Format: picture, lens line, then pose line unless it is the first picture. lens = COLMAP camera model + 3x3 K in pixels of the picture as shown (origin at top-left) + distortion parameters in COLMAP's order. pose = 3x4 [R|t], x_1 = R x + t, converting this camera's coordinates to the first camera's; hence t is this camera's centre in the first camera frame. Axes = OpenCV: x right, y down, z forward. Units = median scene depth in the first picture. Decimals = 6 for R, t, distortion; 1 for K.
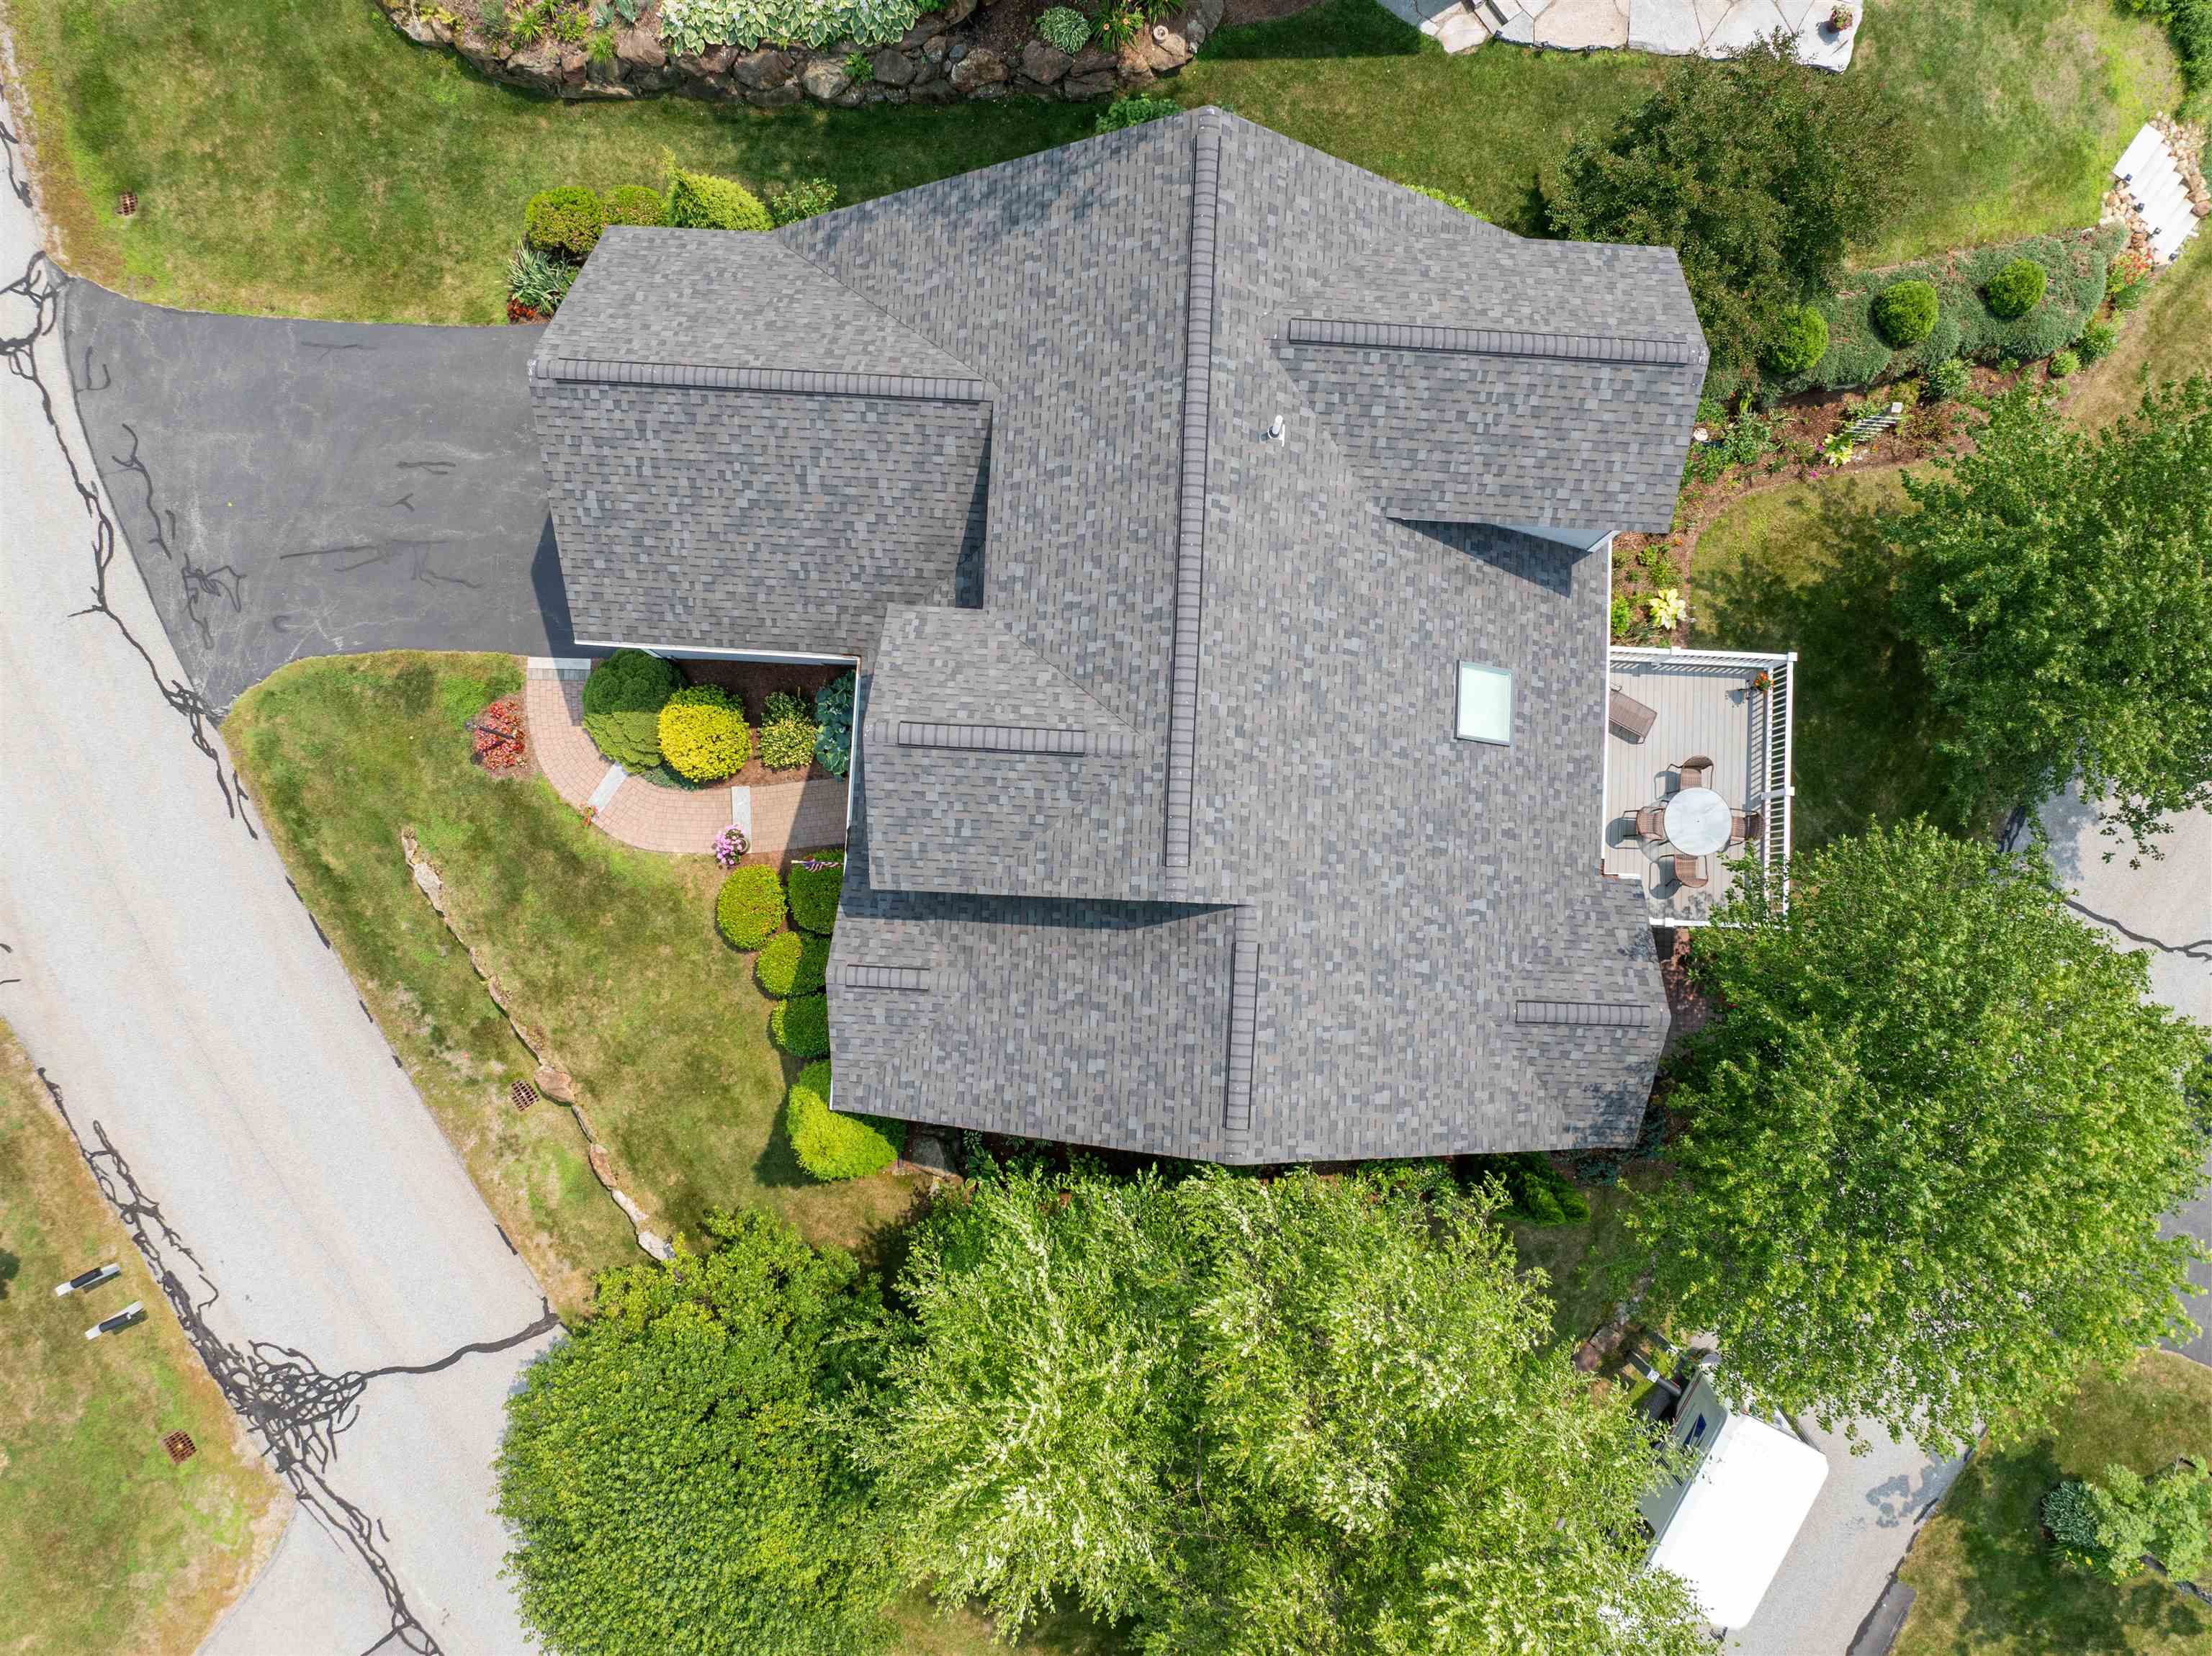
lens RADIAL K [[1560.4, 0, 1106.0], [0, 1560.4, 828.0], [0, 0, 1]] dist [-0.030466, -0.019457]
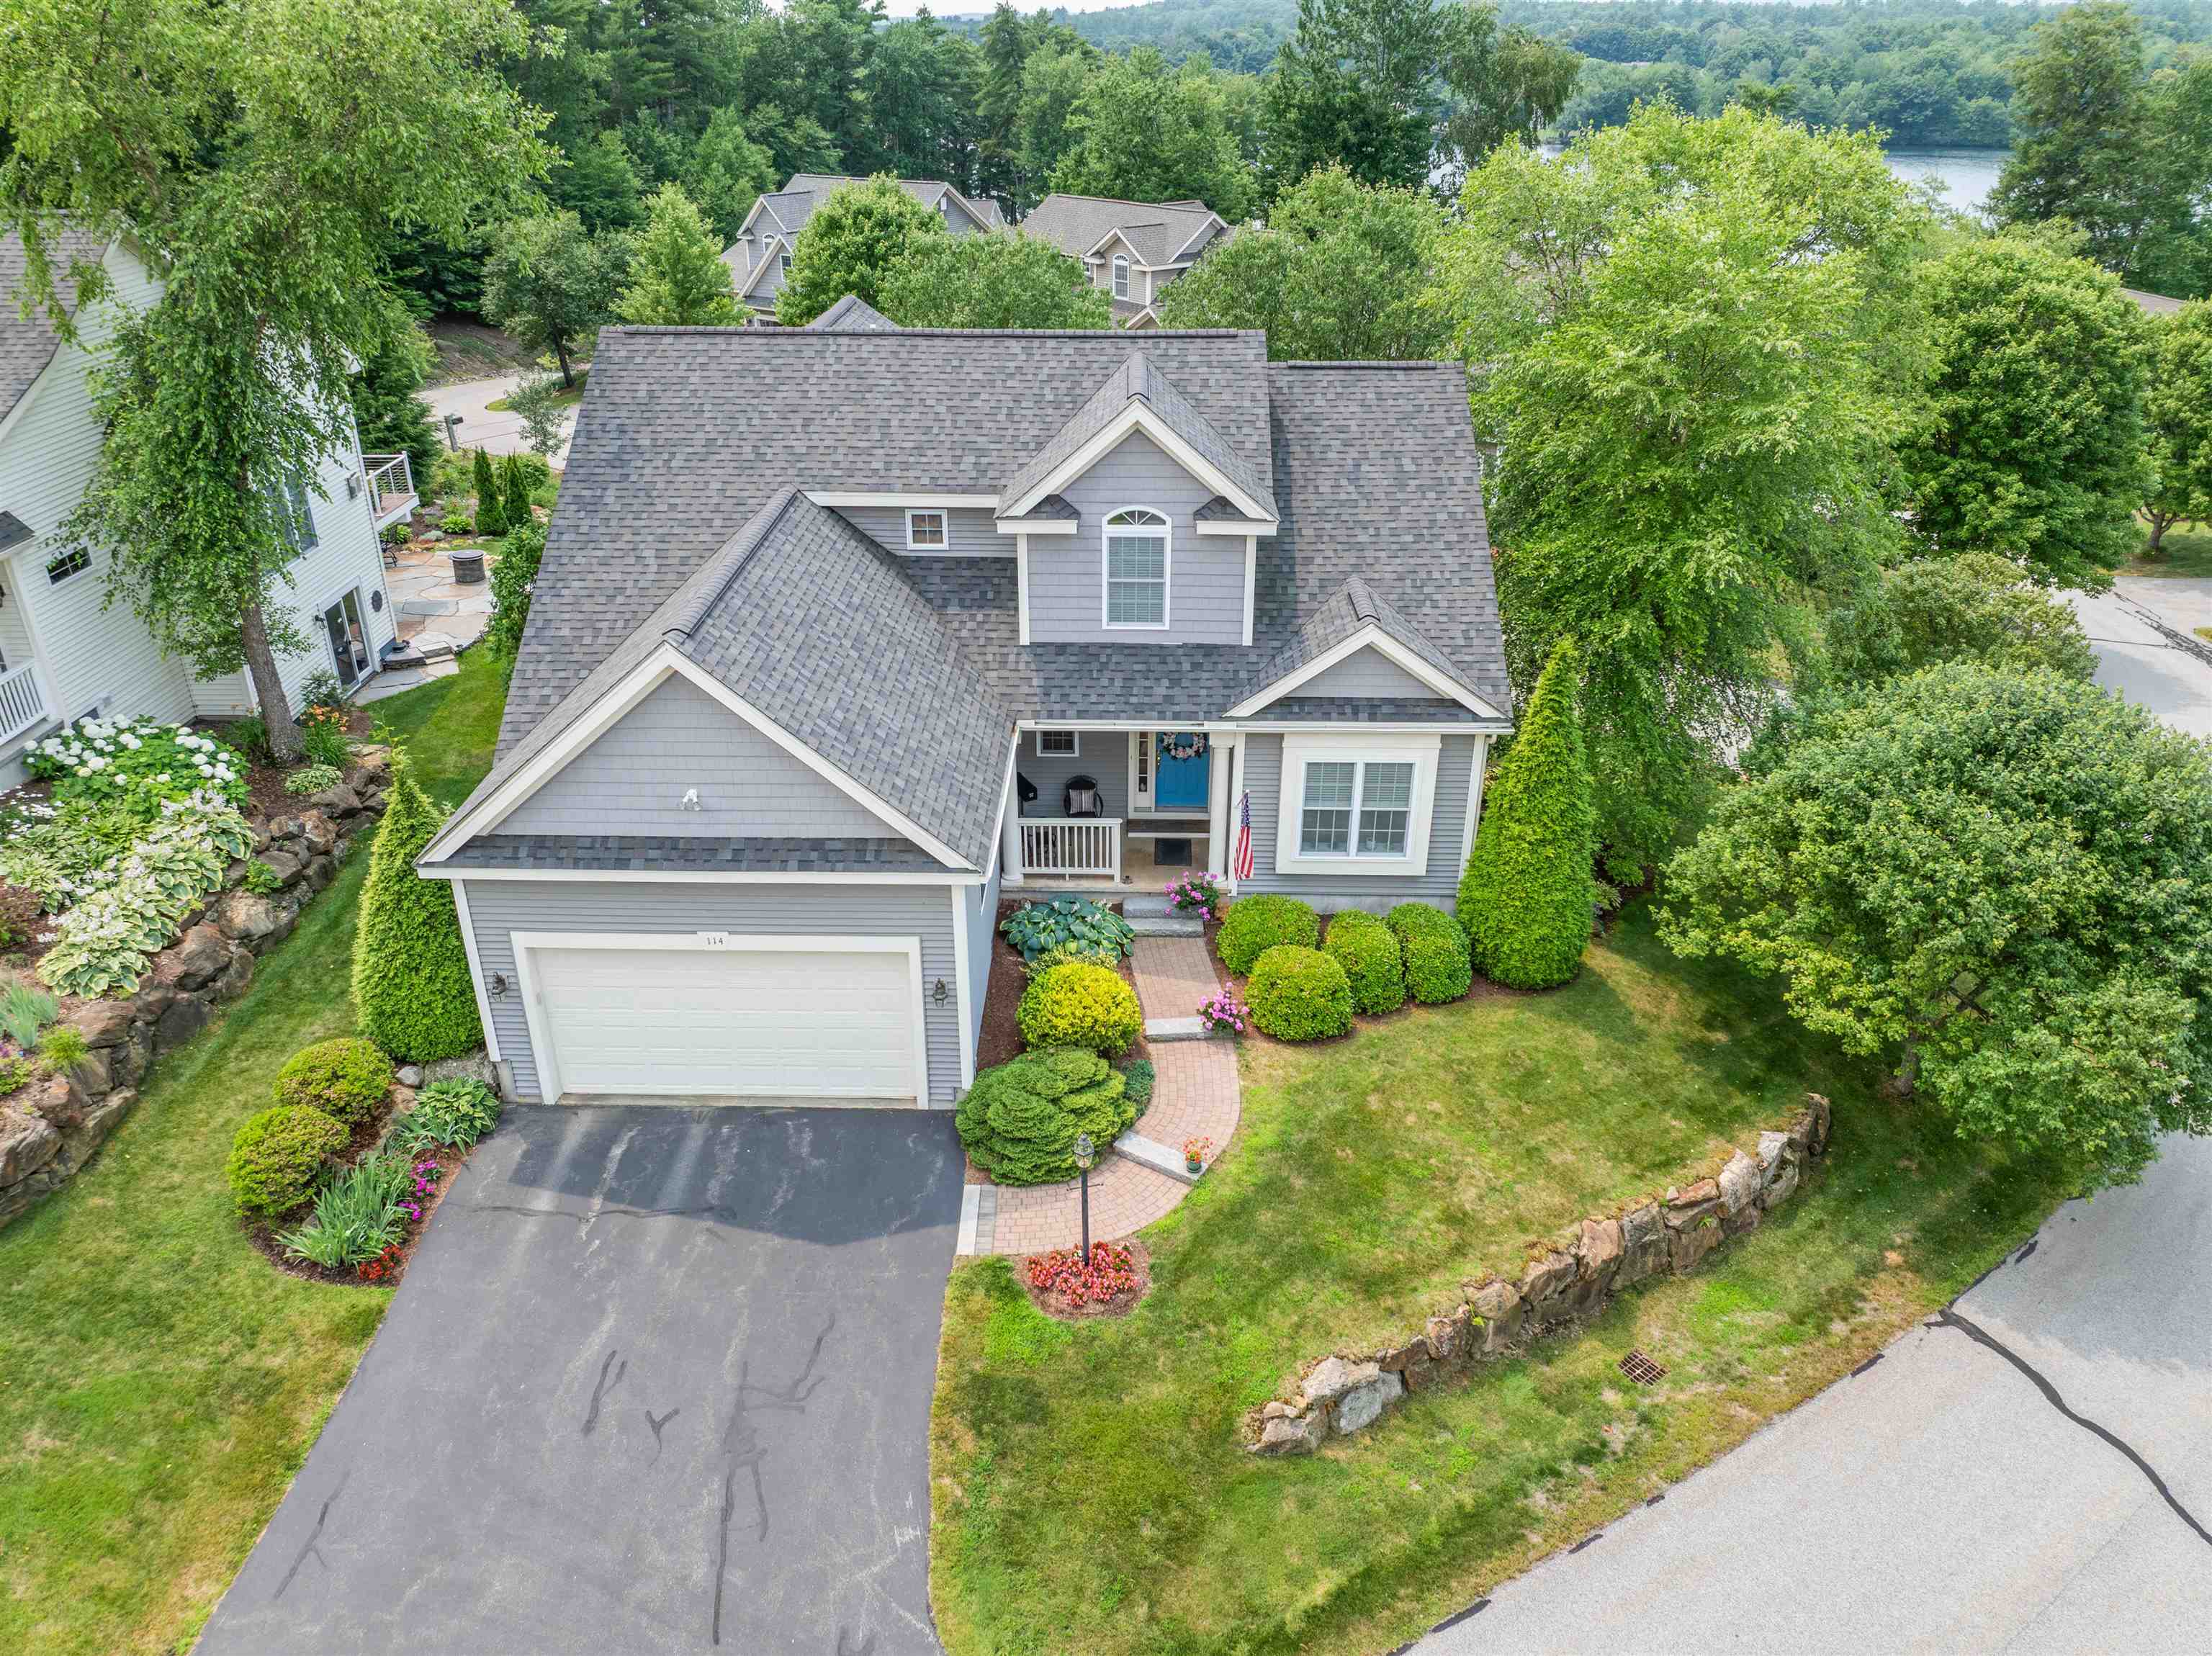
lens RADIAL K [[1560.9, 0, 1106.0], [0, 1560.9, 828.0], [0, 0, 1]] dist [-0.040232, 0.006786]
pose [[-0.035213, -0.460857, 0.886776, -0.848988], [0.997043, 0.044438, 0.062686, -0.095831], [-0.068296, 0.886361, 0.457930, 0.548553]]
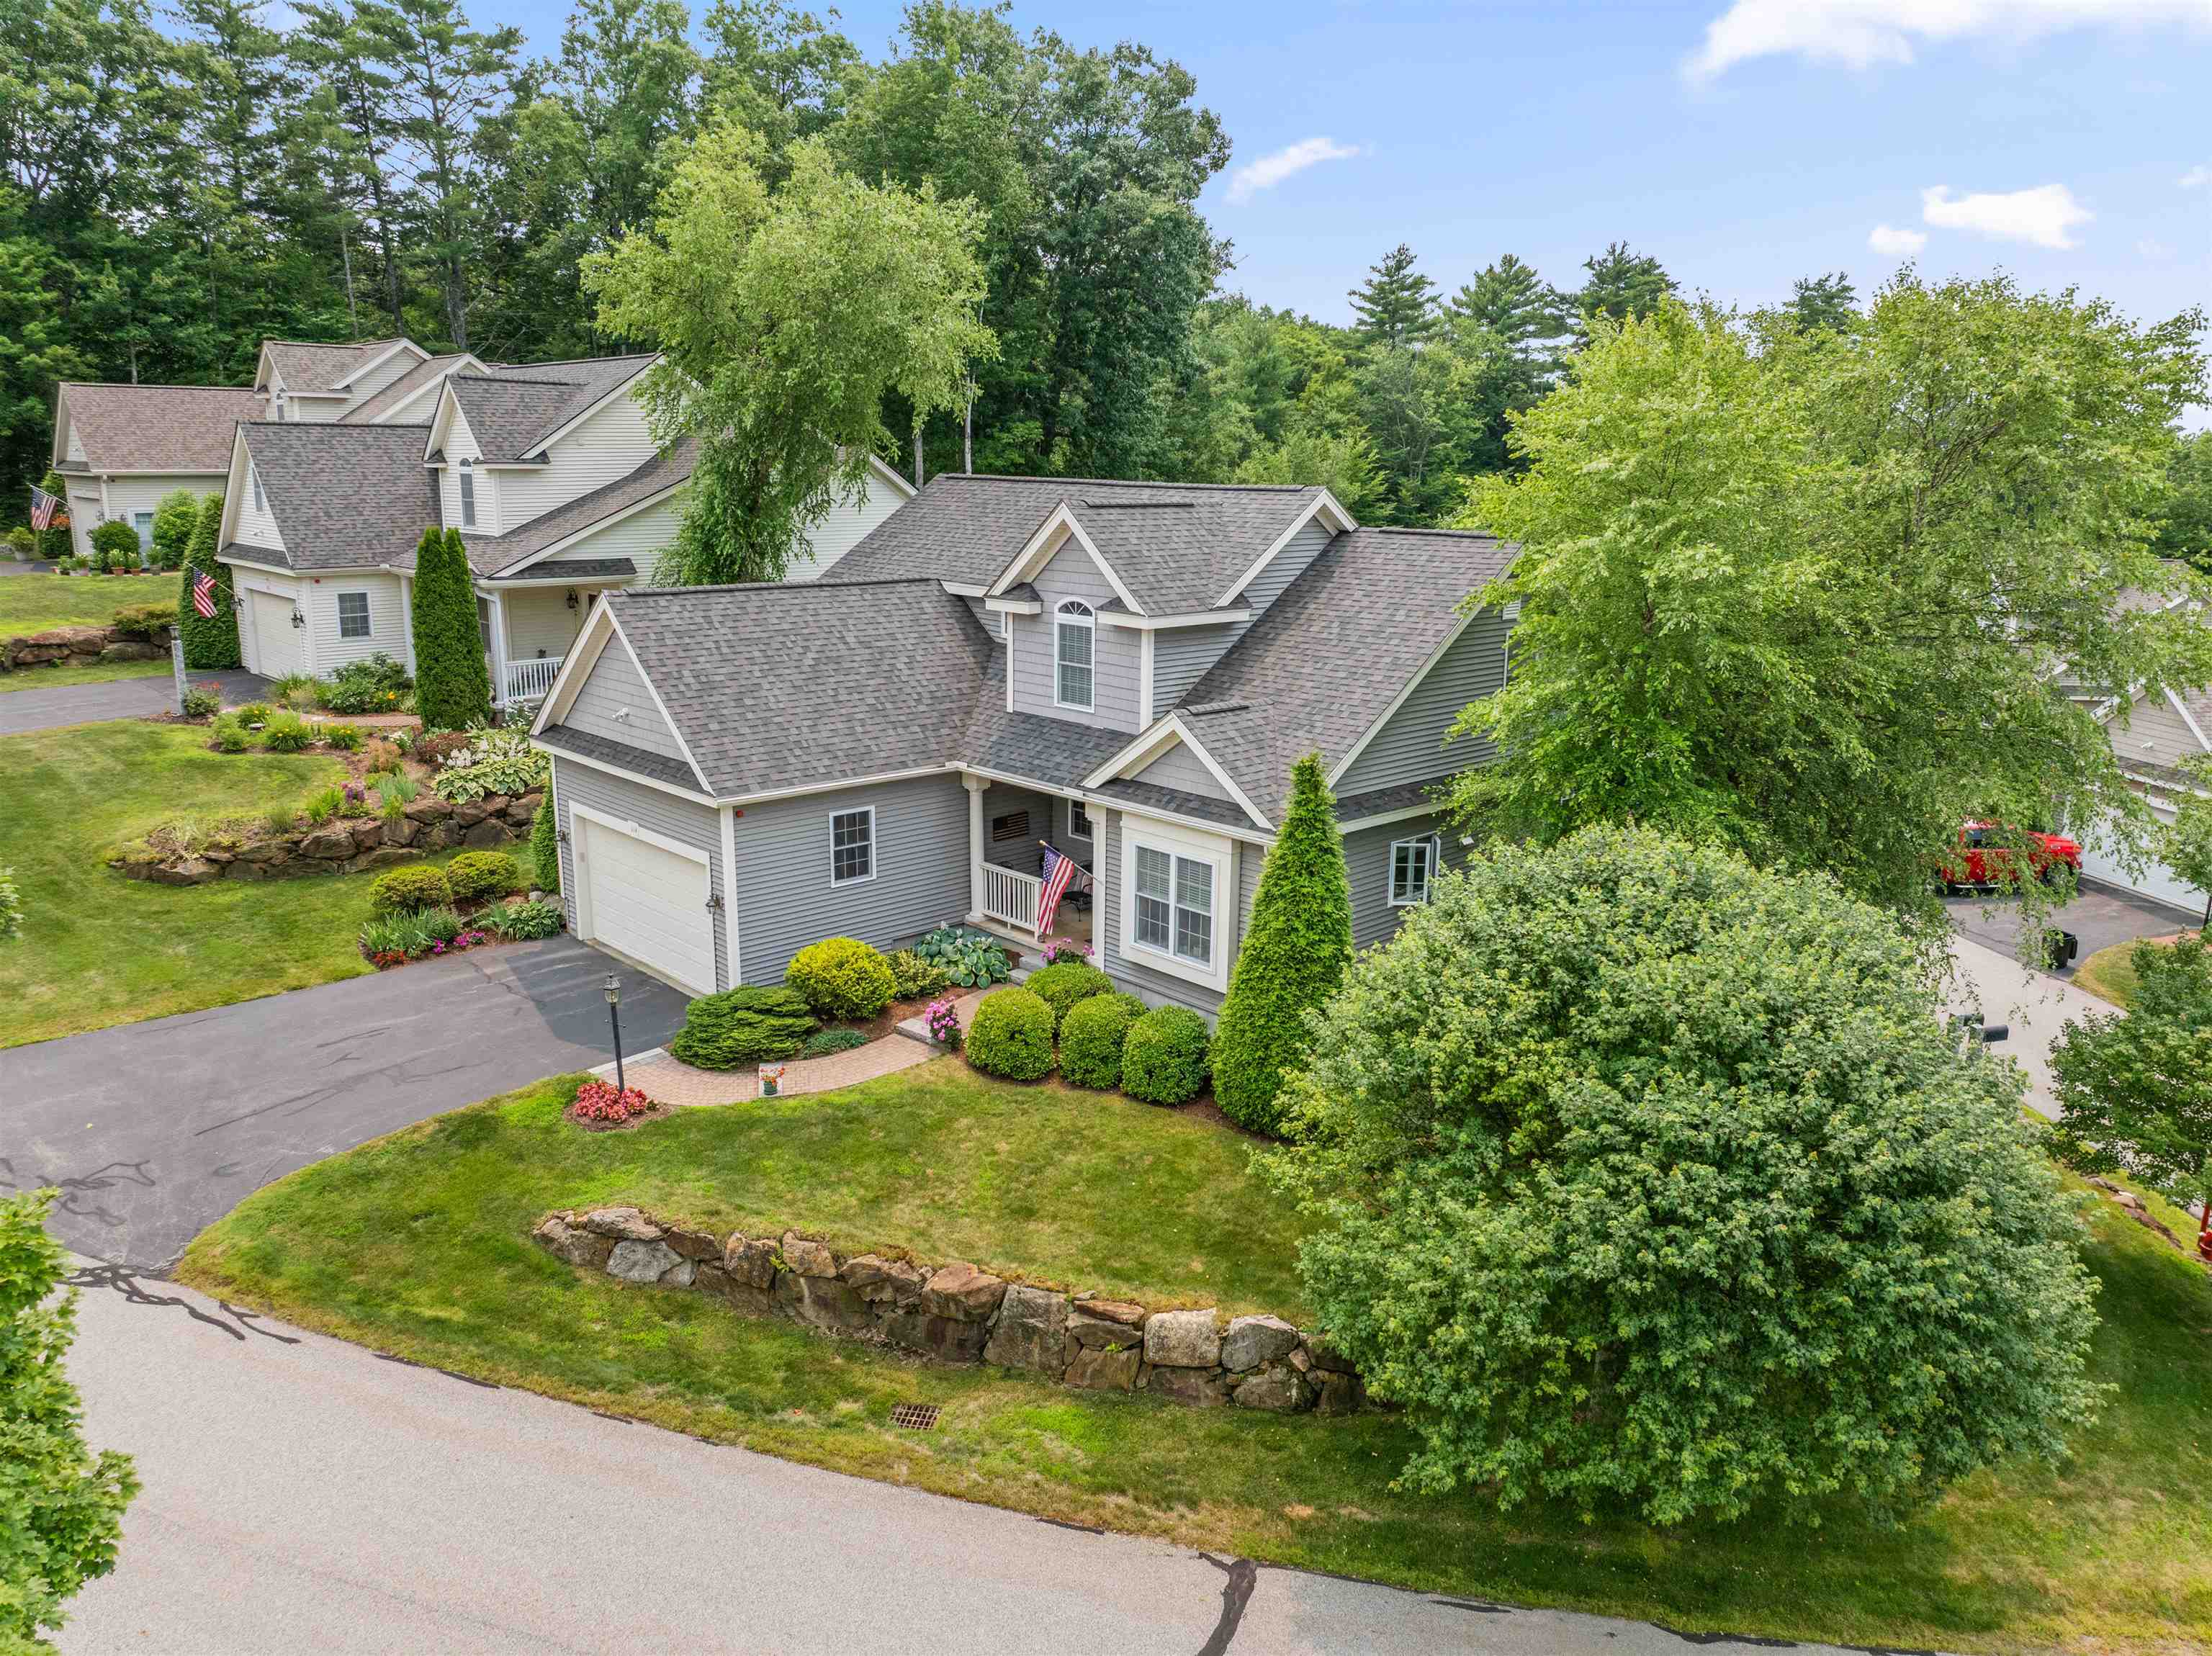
lens RADIAL K [[1560.4, 0, 1106.0], [0, 1560.4, 828.0], [0, 0, 1]] dist [-0.030466, -0.019457]
pose [[0.691629, -0.164541, 0.703261, -0.726196], [0.719941, 0.234913, -0.653071, 0.575435], [-0.057748, 0.957989, 0.280932, 0.634061]]
